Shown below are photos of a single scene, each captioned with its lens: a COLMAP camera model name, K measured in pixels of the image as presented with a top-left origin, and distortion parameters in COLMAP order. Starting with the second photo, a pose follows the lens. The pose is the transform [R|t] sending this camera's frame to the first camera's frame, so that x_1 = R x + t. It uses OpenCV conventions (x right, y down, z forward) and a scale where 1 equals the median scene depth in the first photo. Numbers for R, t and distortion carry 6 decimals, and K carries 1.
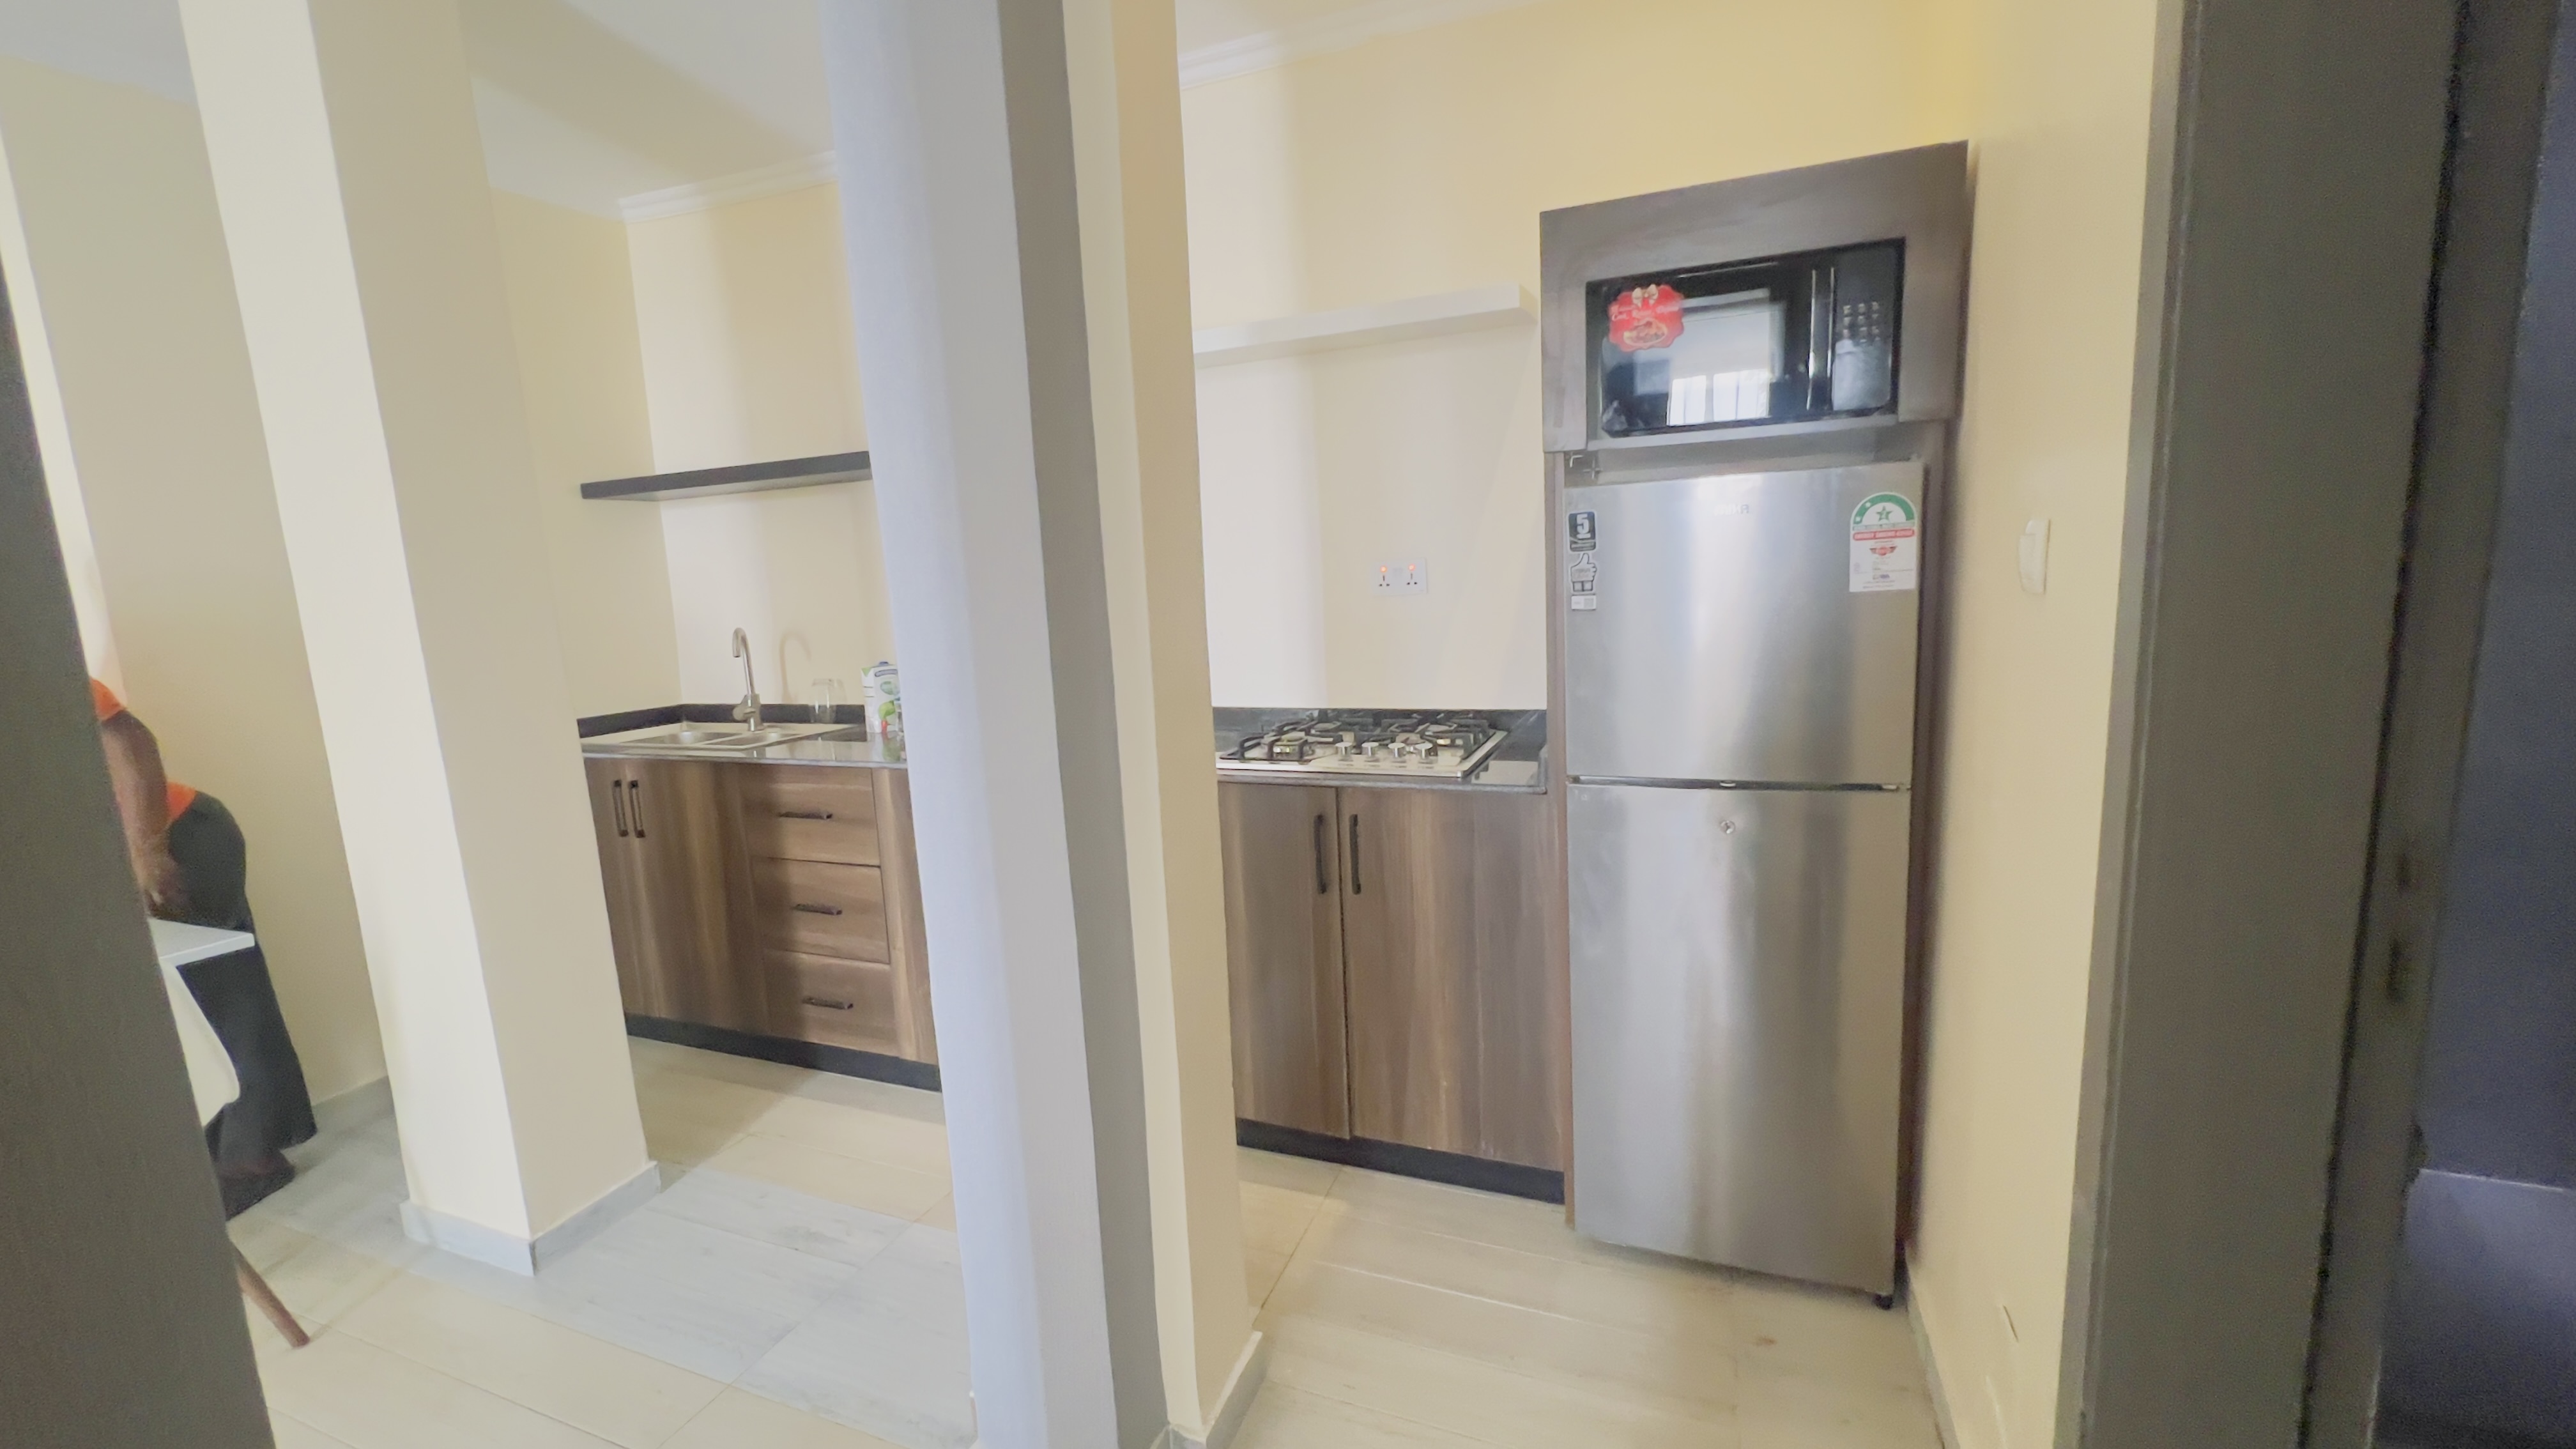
lens RADIAL K [[1020.5, 0, 1292.4], [0, 1020.5, 712.2], [0, 0, 1]] dist [-0.009661, -0.000430]
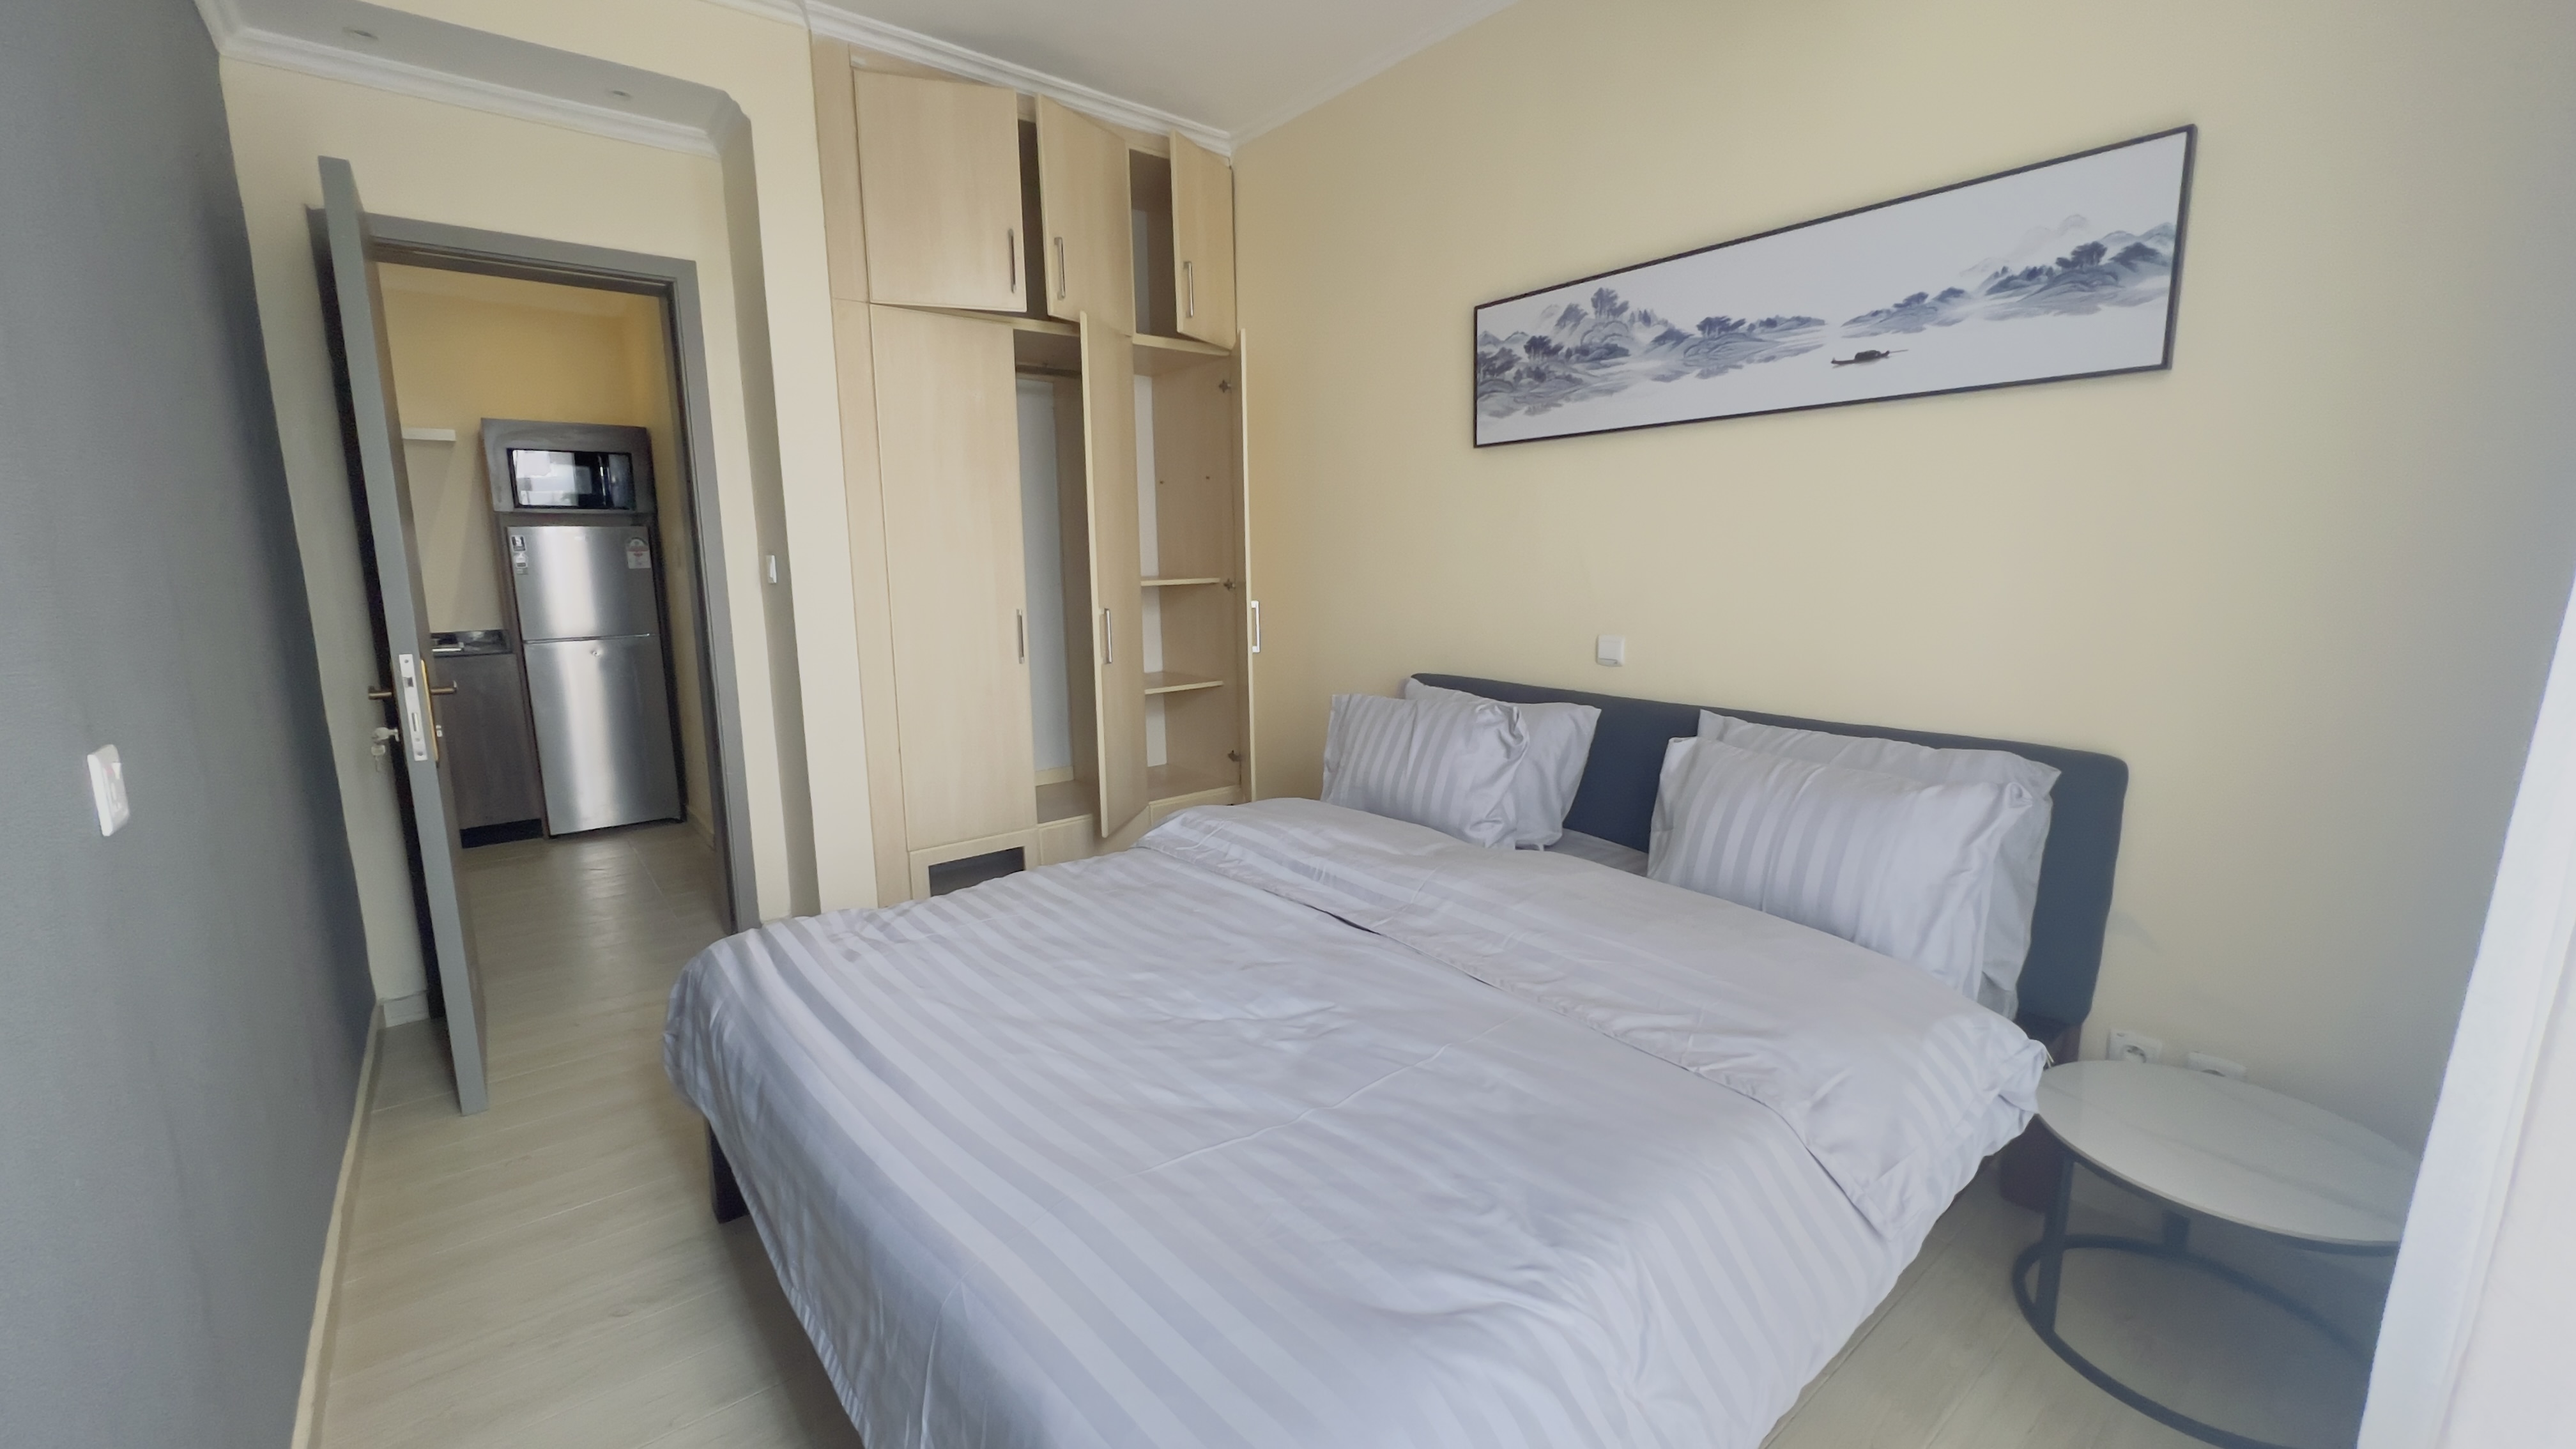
lens RADIAL K [[1020.5, 0, 1278.6], [0, 1020.5, 726.7], [0, 0, 1]] dist [-0.009661, -0.000430]
pose [[0.482261, -0.093589, 0.871014, -1.113480], [0.136496, 0.990161, 0.030817, 0.485360], [-0.865328, 0.104028, 0.490291, -1.959118]]
